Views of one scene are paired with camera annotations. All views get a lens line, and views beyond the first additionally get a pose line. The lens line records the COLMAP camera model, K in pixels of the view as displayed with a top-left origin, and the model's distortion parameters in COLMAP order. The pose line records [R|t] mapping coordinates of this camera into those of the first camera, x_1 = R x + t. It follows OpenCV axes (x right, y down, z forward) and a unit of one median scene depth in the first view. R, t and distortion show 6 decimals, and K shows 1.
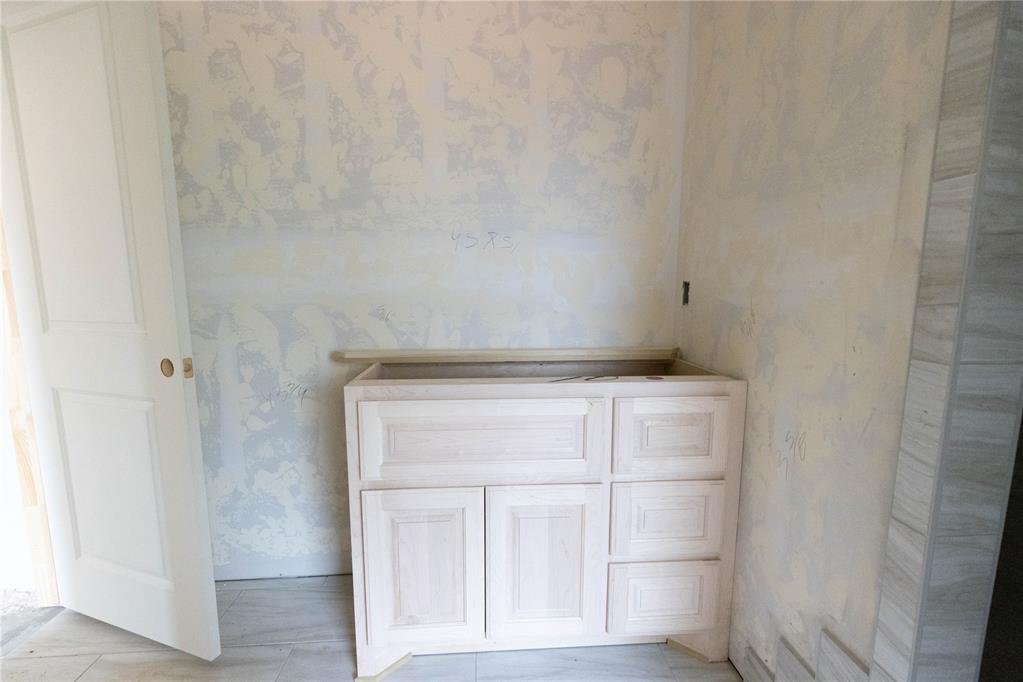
lens RADIAL K [[482.9, 0, 509.7], [0, 482.9, 351.2], [0, 0, 1]] dist [0.015270, -0.000613]
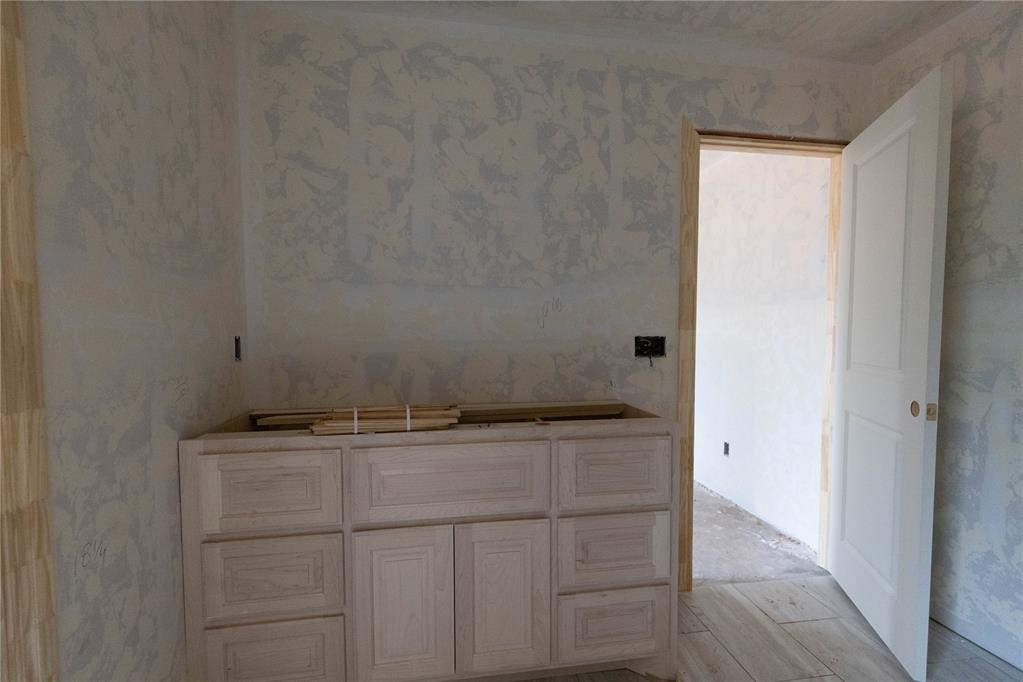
lens RADIAL K [[482.9, 0, 509.7], [0, 482.9, 351.2], [0, 0, 1]] dist [0.015270, -0.000613]
pose [[0.109501, 0.057076, -0.992347, 0.294820], [-0.142236, 0.988976, 0.041187, -0.010634], [0.983757, 0.136637, 0.116412, -0.106418]]
